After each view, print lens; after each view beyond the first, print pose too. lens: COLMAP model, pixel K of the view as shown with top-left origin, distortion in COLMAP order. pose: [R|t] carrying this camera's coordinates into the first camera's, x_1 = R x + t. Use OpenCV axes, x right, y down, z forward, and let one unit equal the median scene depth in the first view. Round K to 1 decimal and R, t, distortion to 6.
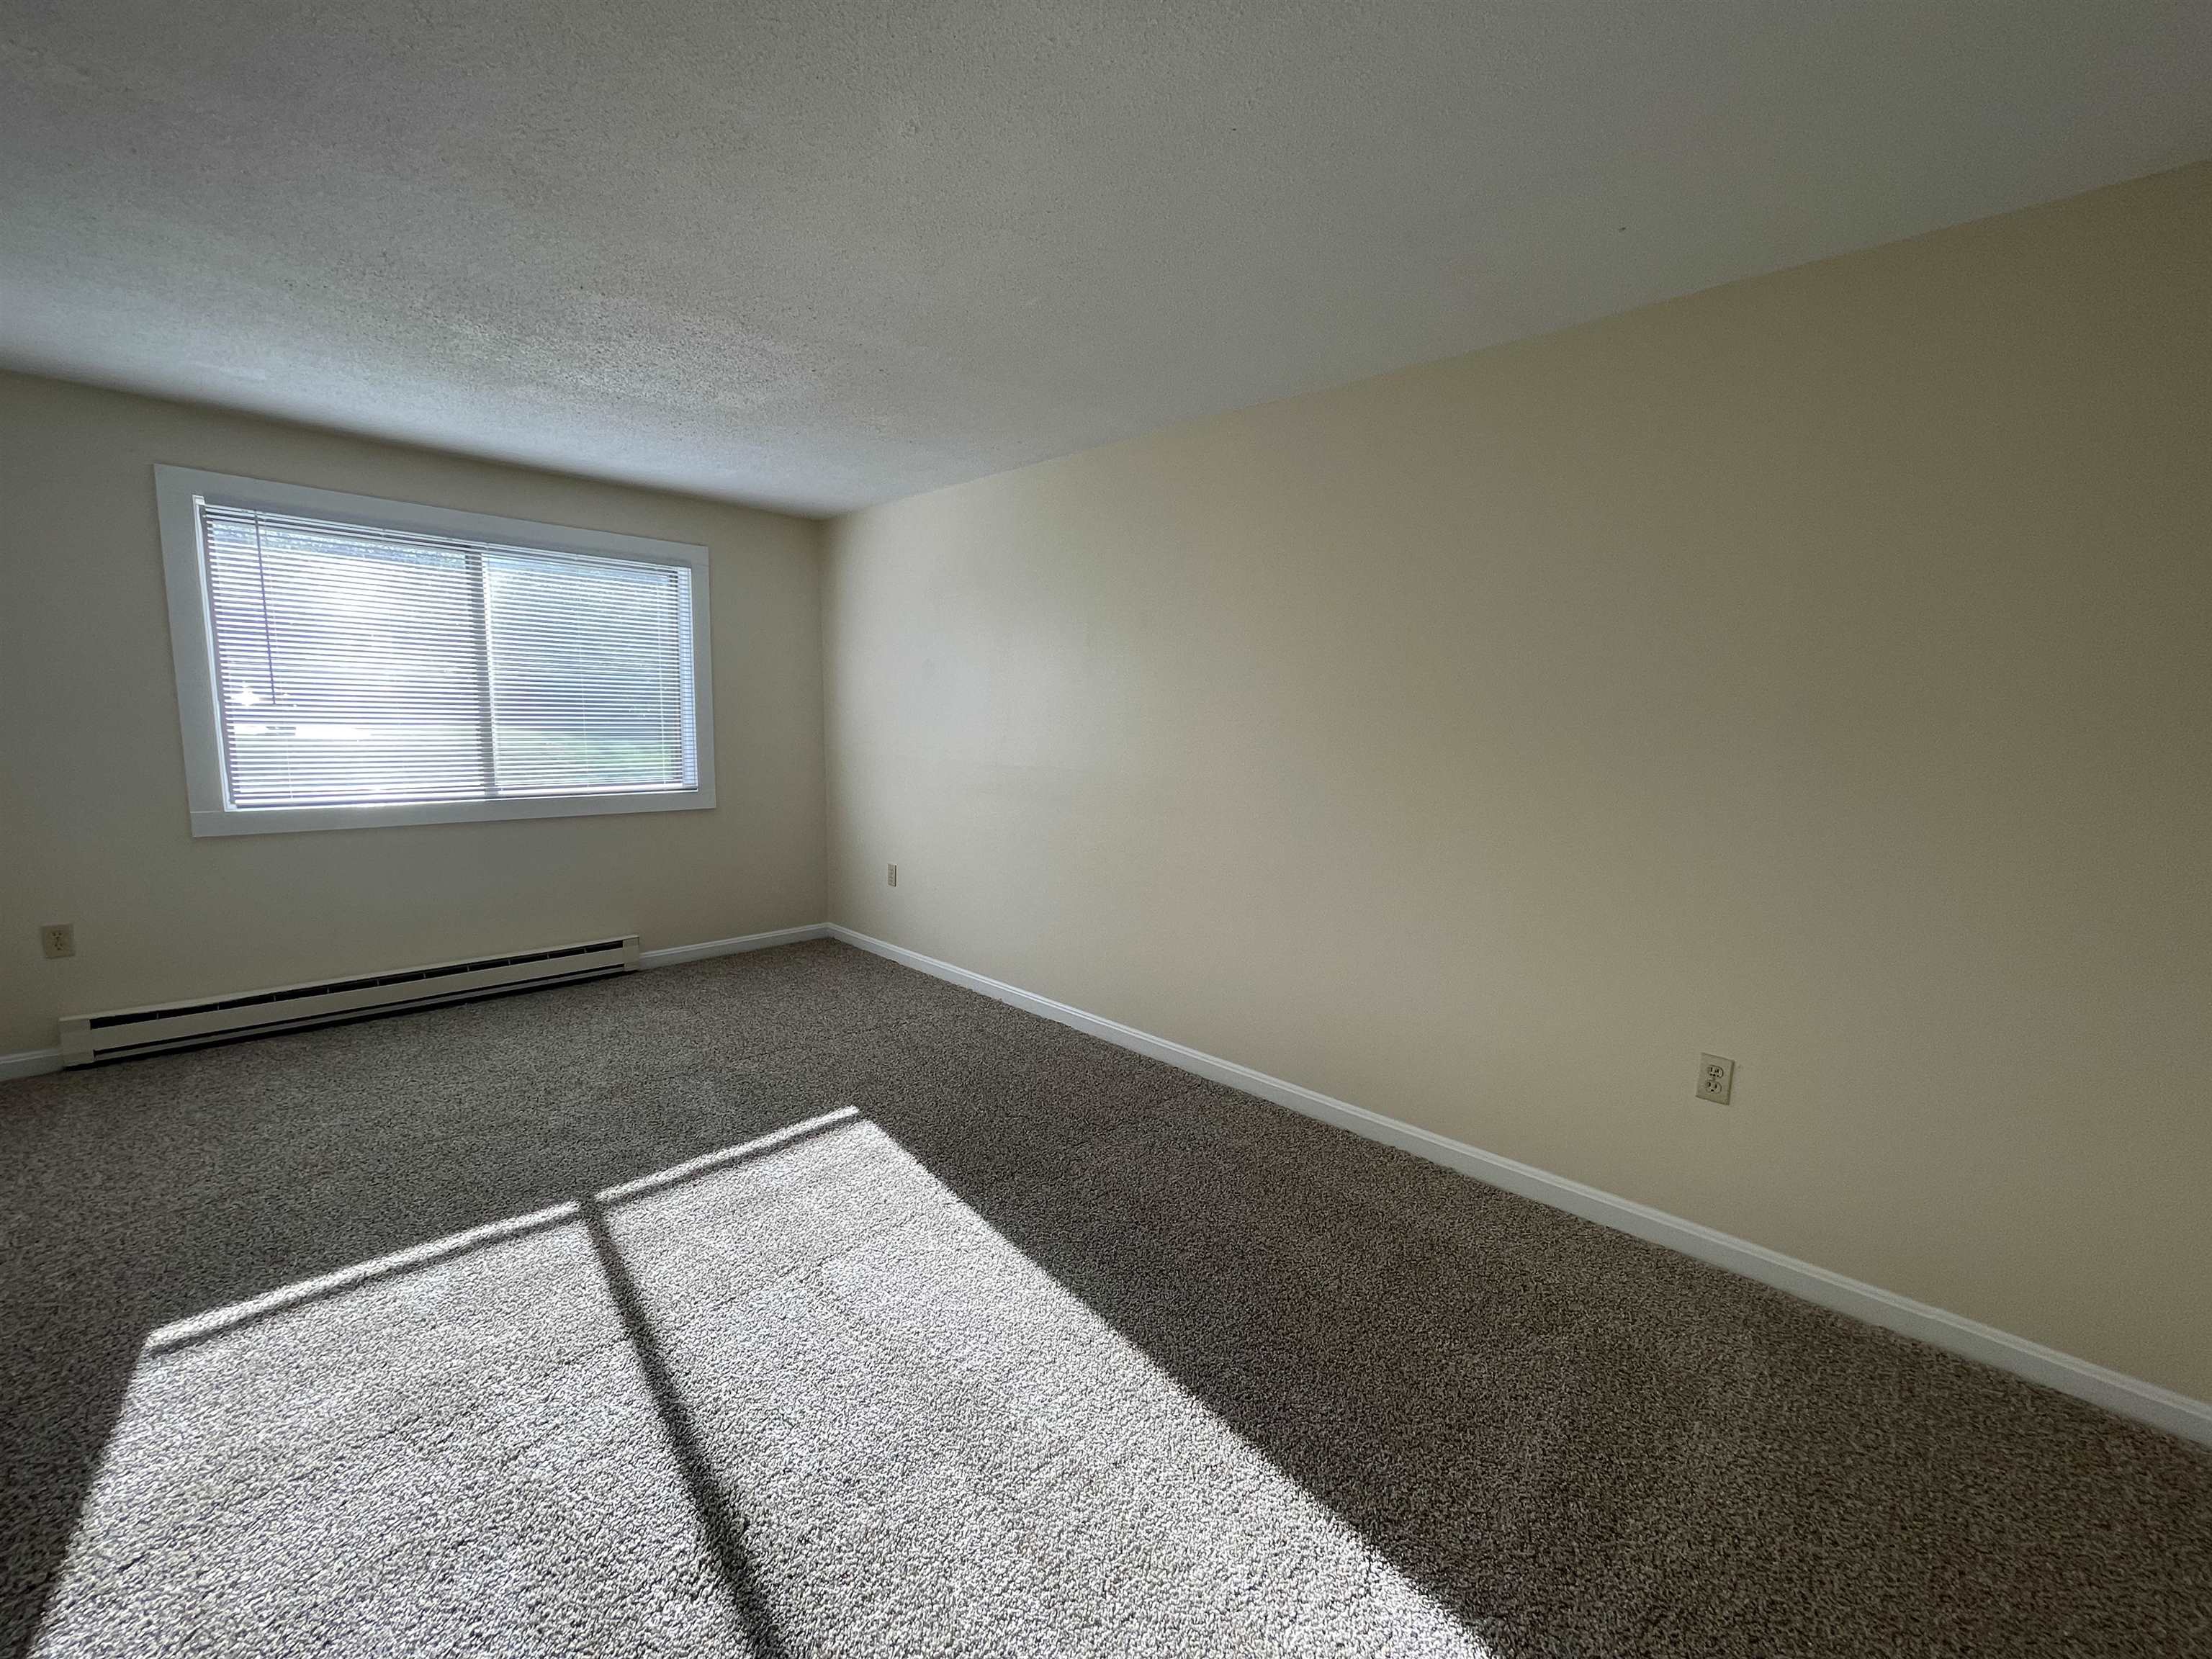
lens RADIAL K [[898.7, 0, 1108.8], [0, 898.7, 833.5], [0, 0, 1]] dist [-0.002296, 0.001935]
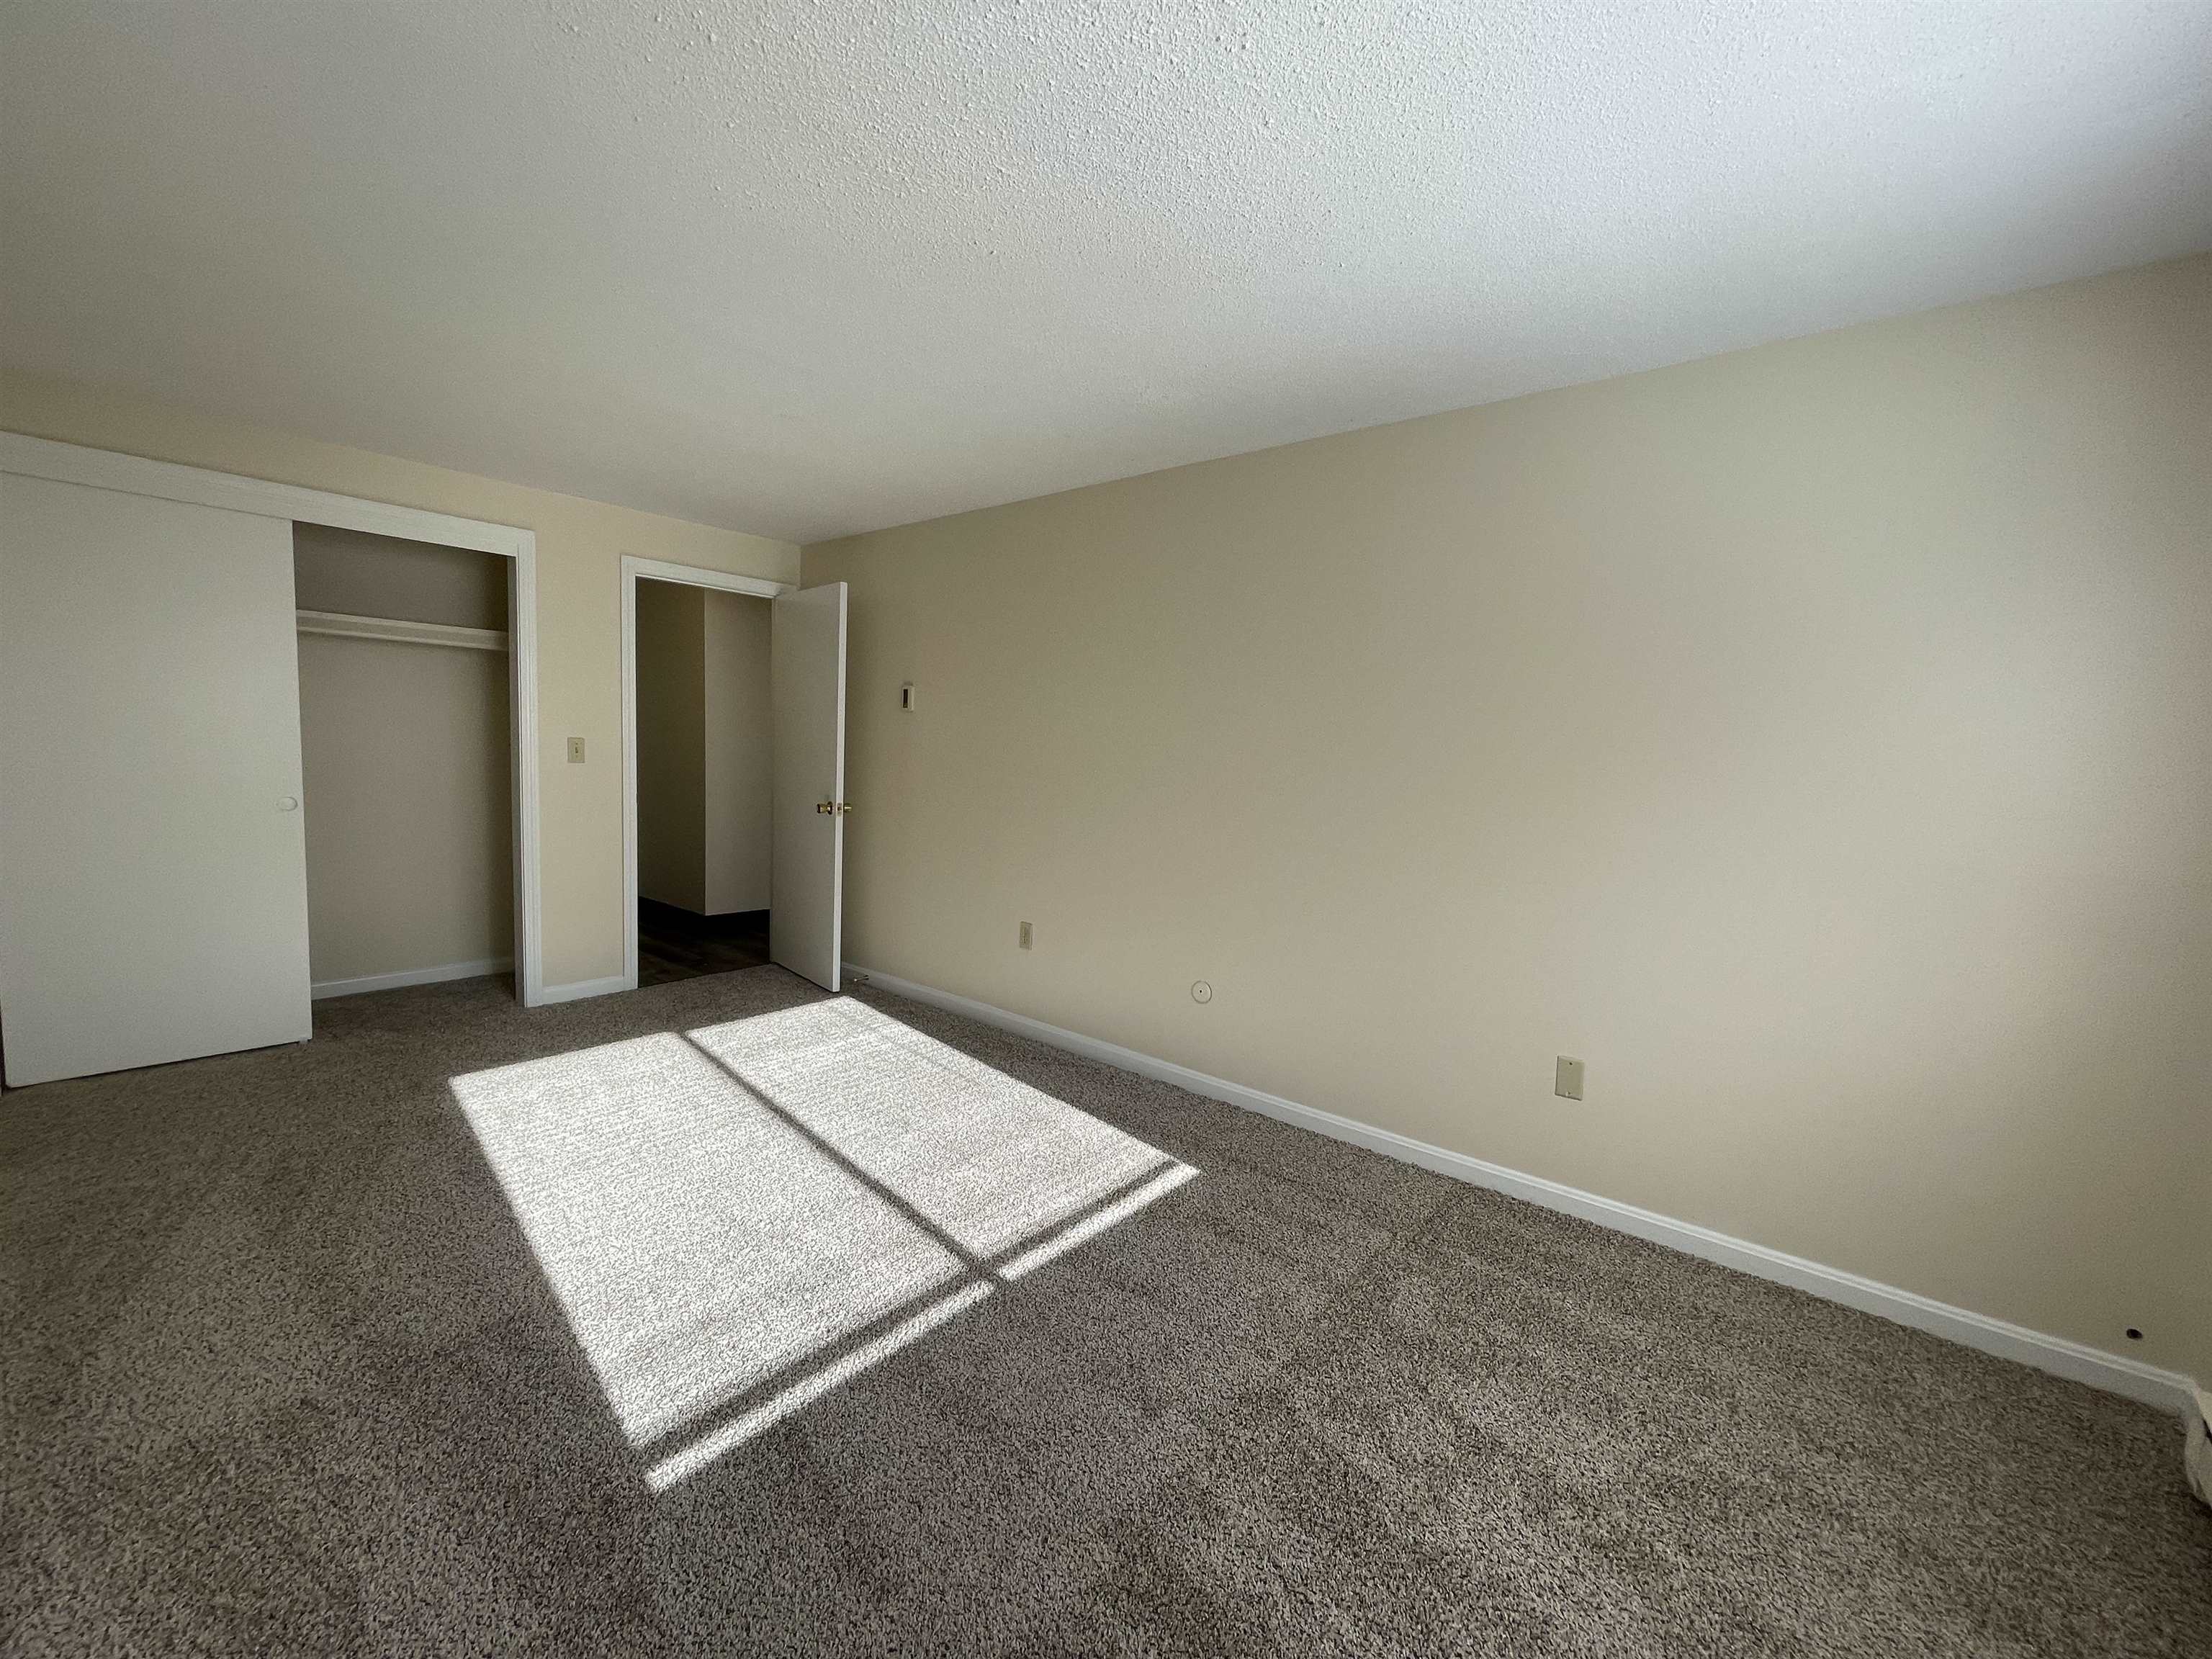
lens RADIAL K [[898.7, 0, 1107.3], [0, 898.7, 813.5], [0, 0, 1]] dist [-0.002296, 0.001935]
pose [[-0.995494, -0.059591, -0.073761, -0.513474], [-0.073048, 0.977915, 0.195822, -0.199134], [0.060463, 0.200328, -0.977861, 1.541085]]
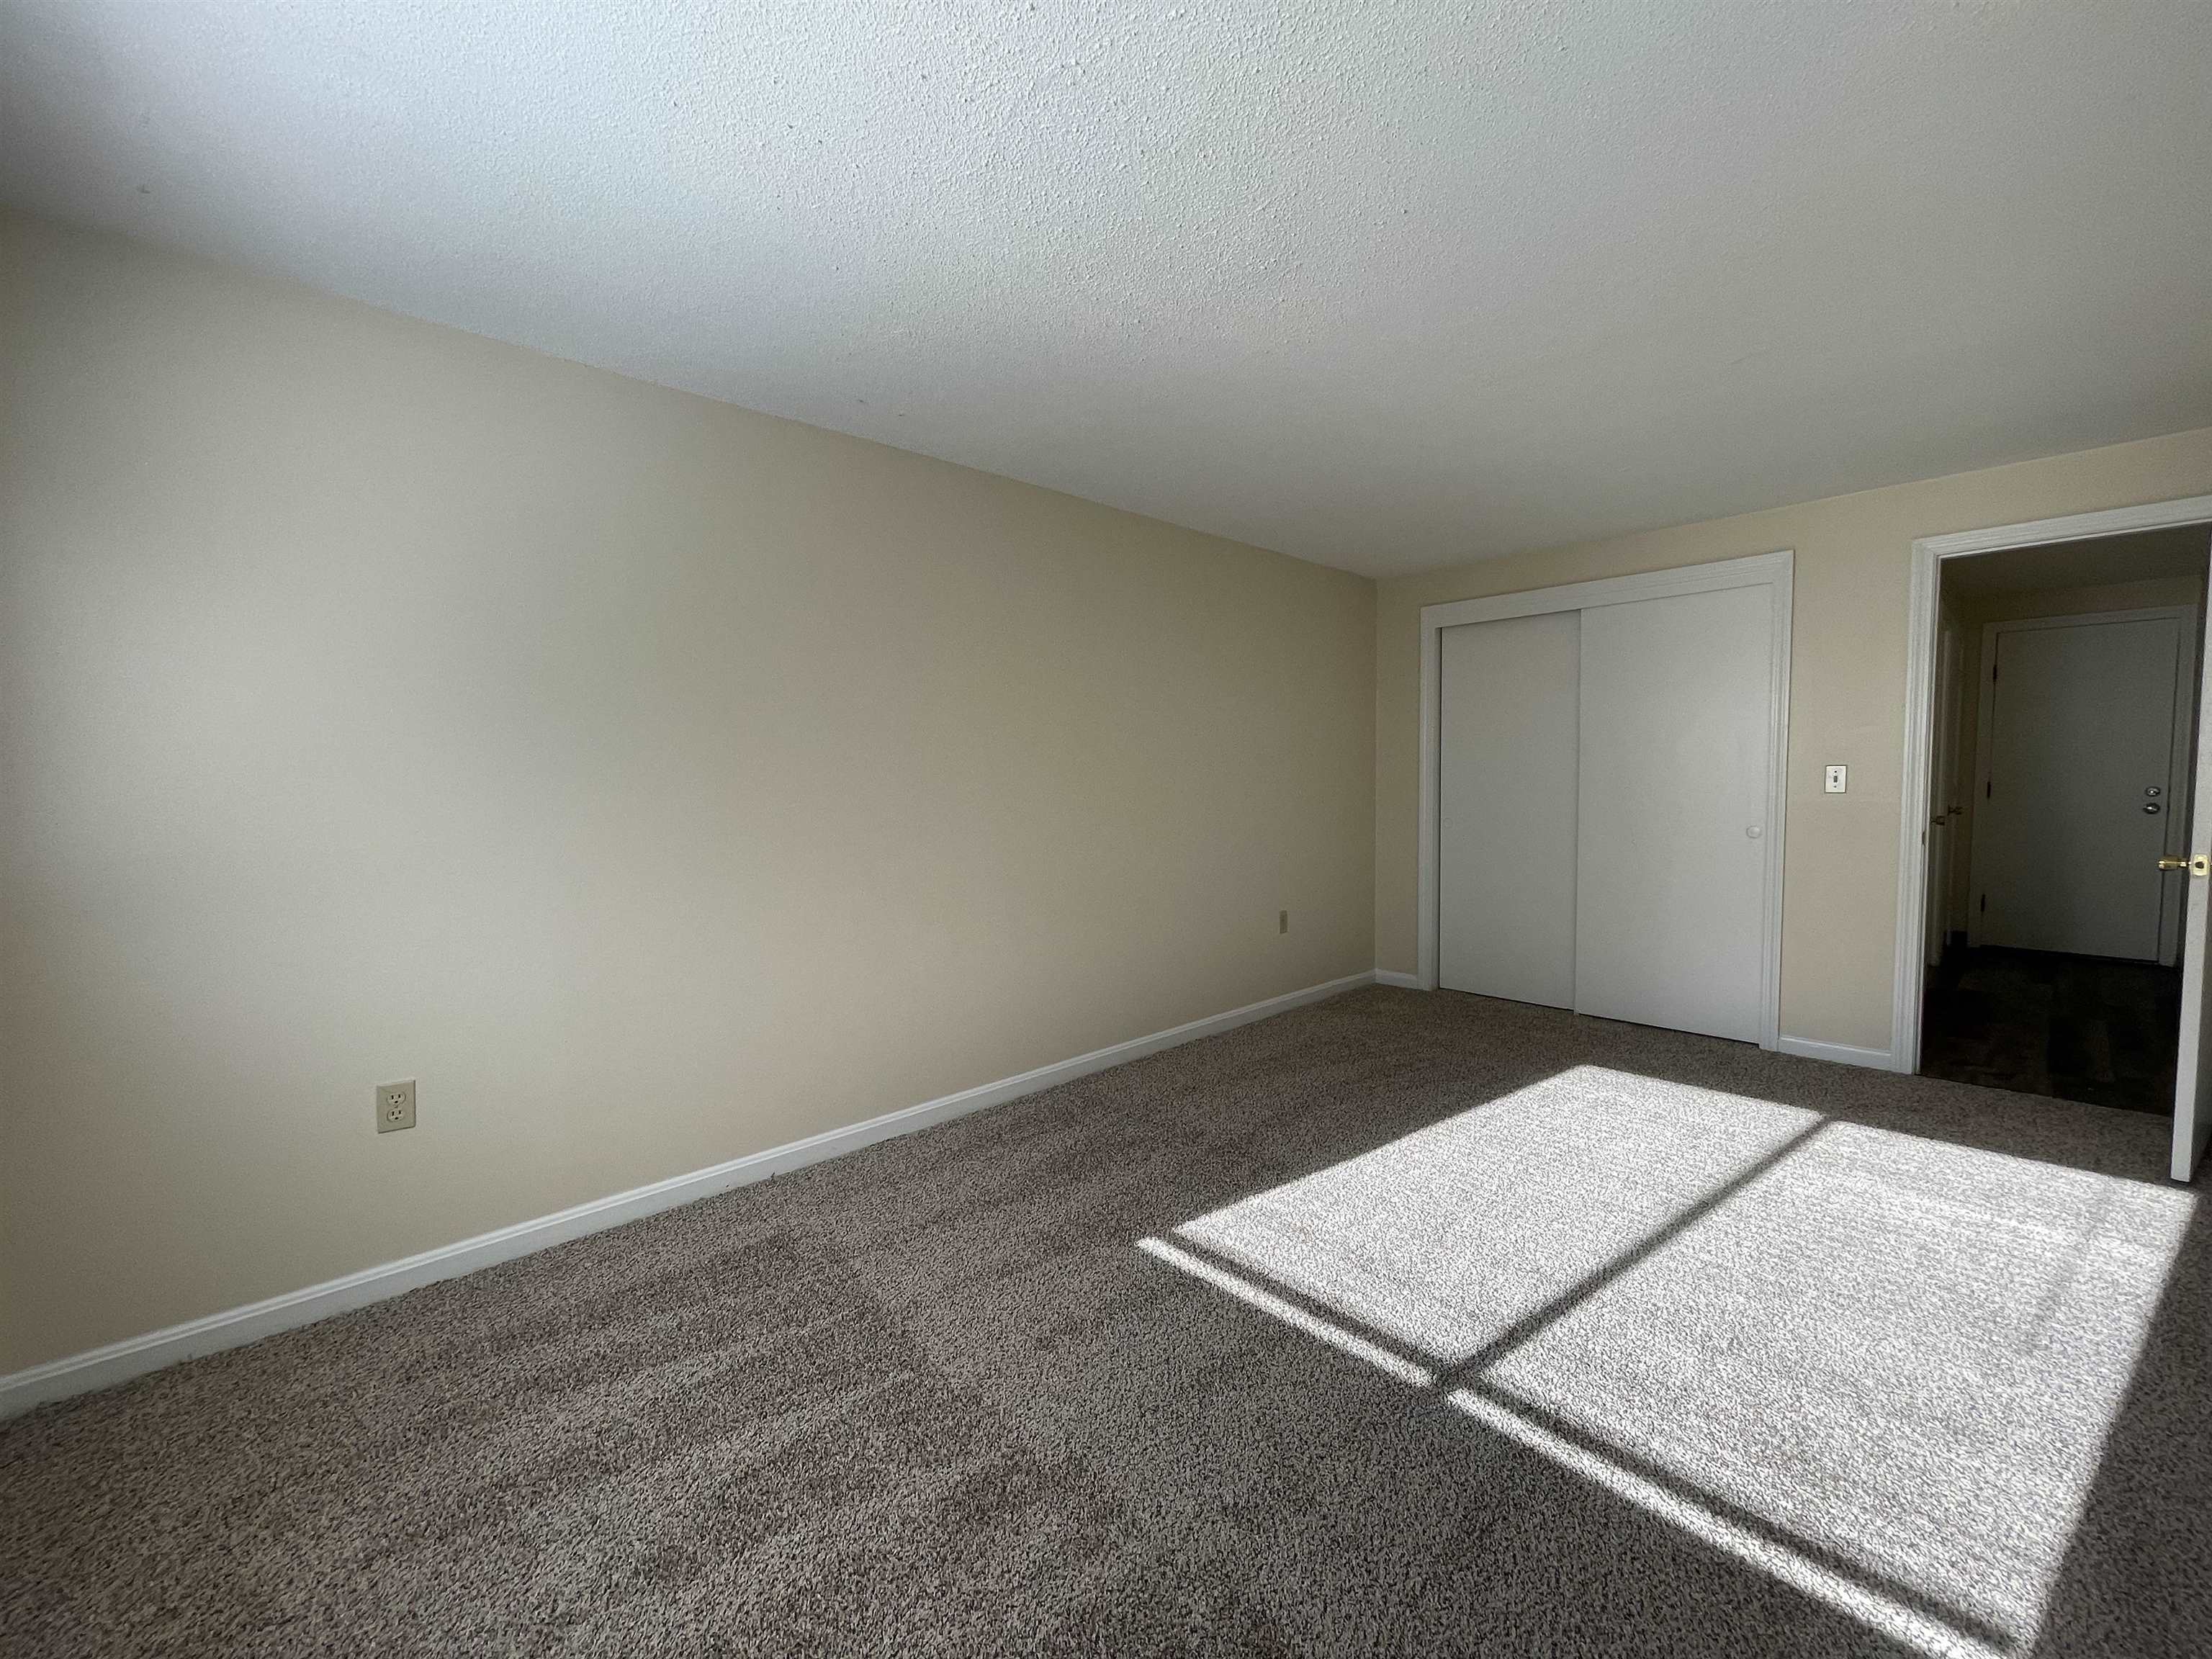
lens RADIAL K [[898.7, 0, 1097.5], [0, 898.7, 826.4], [0, 0, 1]] dist [-0.002296, 0.001935]
pose [[0.049307, -0.082713, 0.995353, -1.121648], [0.144074, 0.986731, 0.074860, -0.131042], [-0.988338, 0.139713, 0.060569, 1.006472]]
